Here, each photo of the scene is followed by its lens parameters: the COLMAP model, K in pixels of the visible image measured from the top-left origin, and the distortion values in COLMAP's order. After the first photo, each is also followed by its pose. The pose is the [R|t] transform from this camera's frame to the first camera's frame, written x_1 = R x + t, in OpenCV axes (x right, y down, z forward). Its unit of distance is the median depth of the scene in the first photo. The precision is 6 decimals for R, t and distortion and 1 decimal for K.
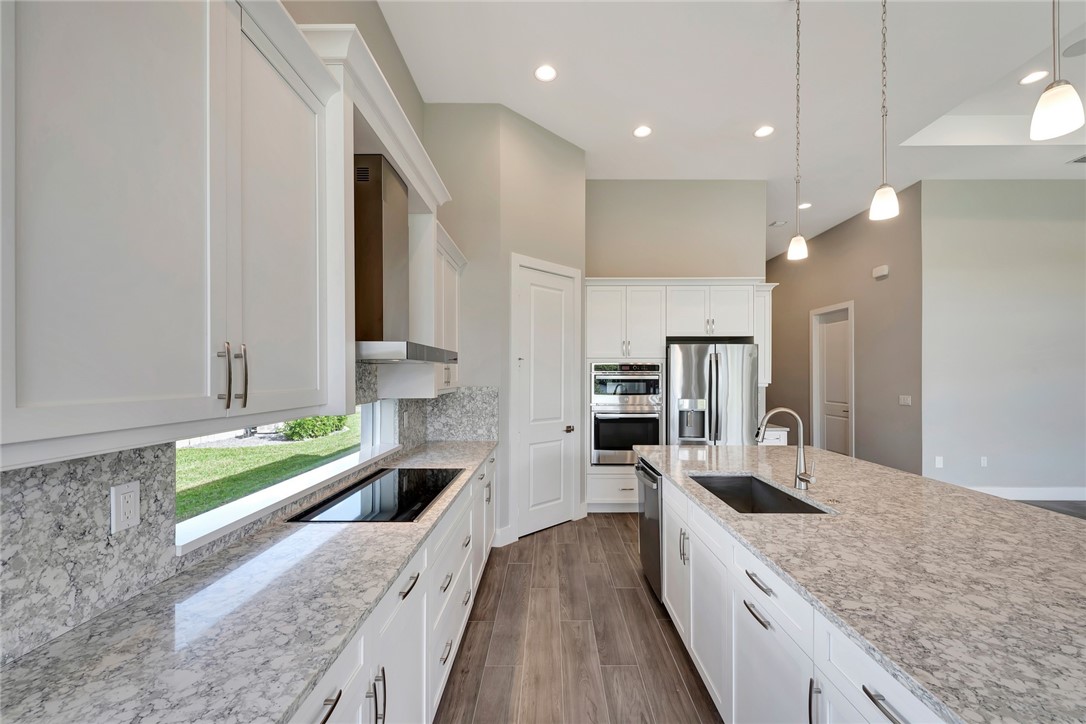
lens RADIAL K [[429.9, 0, 547.1], [0, 429.9, 373.8], [0, 0, 1]] dist [0.009652, -0.000729]
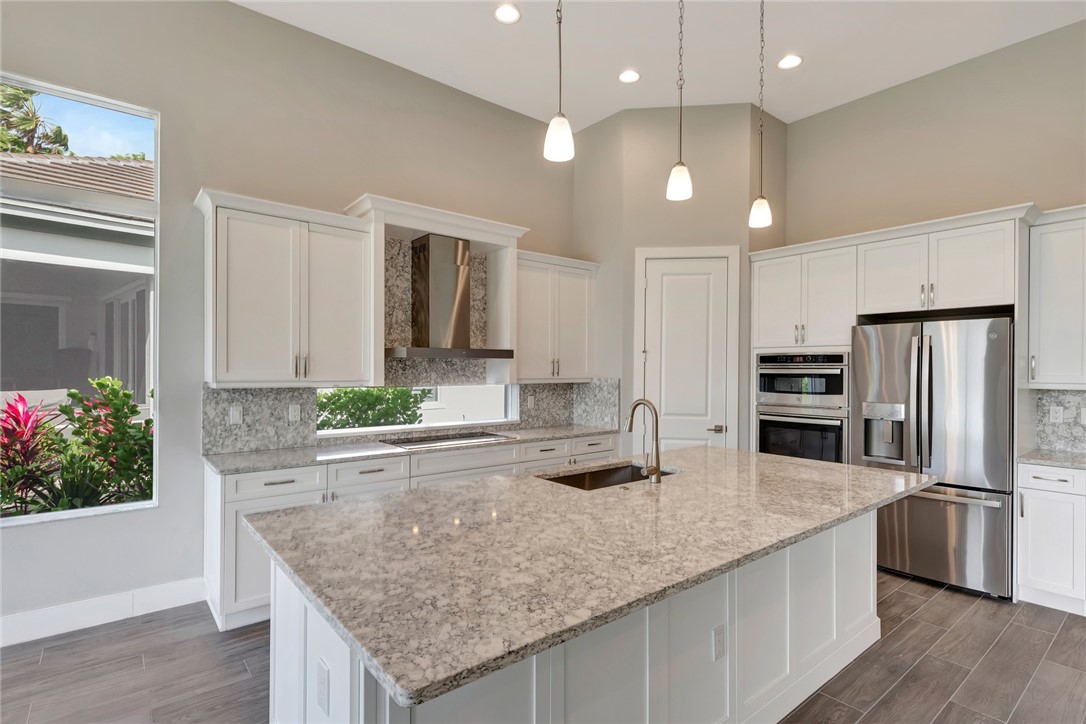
lens RADIAL K [[535.2, 0, 541.6], [0, 535.2, 373.7], [0, 0, 1]] dist [0.027827, -0.000063]
pose [[0.626740, 0.010820, -0.779154, 0.680775], [-0.002475, 0.999926, 0.011894, 0.002438], [0.779225, -0.005526, 0.626720, 0.018129]]
